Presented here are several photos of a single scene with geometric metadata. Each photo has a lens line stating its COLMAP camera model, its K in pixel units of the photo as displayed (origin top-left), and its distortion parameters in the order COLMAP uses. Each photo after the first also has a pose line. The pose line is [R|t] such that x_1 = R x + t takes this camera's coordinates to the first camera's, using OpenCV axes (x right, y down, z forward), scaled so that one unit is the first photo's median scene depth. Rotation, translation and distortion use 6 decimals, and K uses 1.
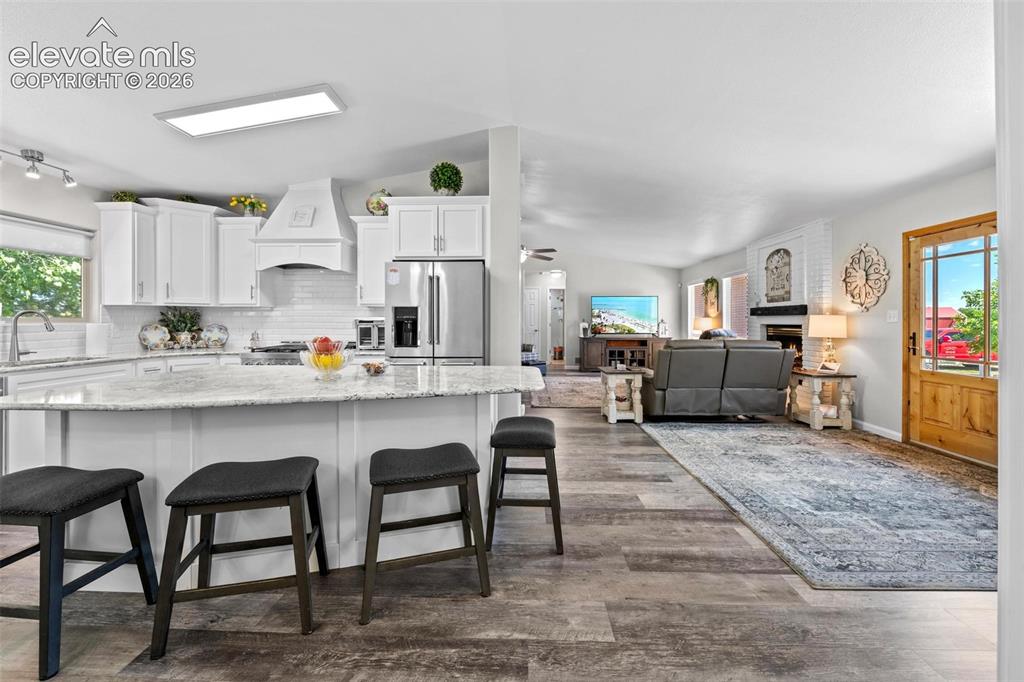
lens RADIAL K [[416.4, 0, 510.8], [0, 416.4, 320.1], [0, 0, 1]] dist [0.000076, -0.000046]
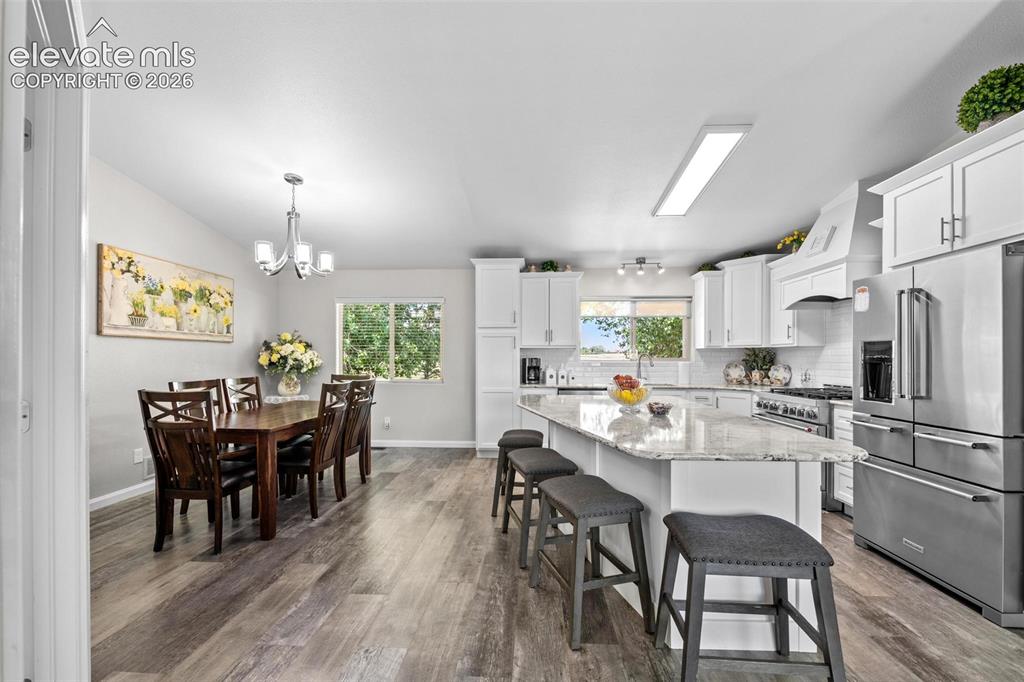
lens RADIAL K [[417.2, 0, 511.2], [0, 417.2, 358.0], [0, 0, 1]] dist [0.000293, 0.000028]
pose [[-0.021306, -0.001330, -0.999772, 0.433985], [-0.001625, 0.999998, -0.001296, -0.002812], [0.999772, 0.001597, -0.021308, 0.419611]]
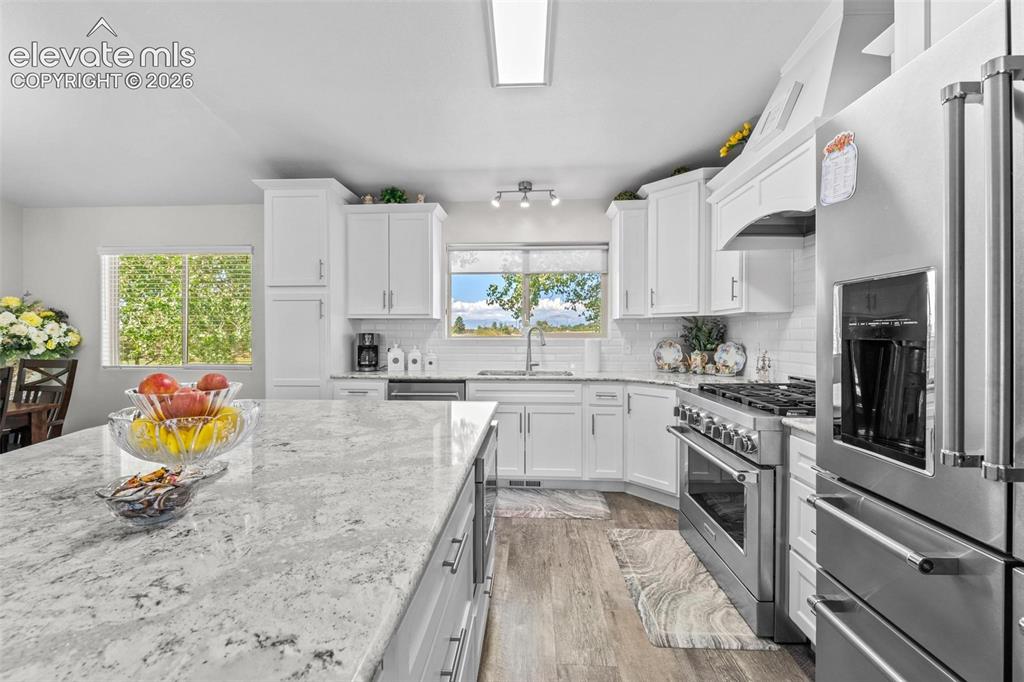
lens RADIAL K [[423.2, 0, 511.5], [0, 423.2, 336.8], [0, 0, 1]] dist [0.001036, -0.000017]
pose [[-0.015634, 0.005071, -0.999865, -0.014688], [-0.000182, 0.999987, 0.005074, -0.001455], [0.999878, 0.000262, -0.015633, 0.795982]]
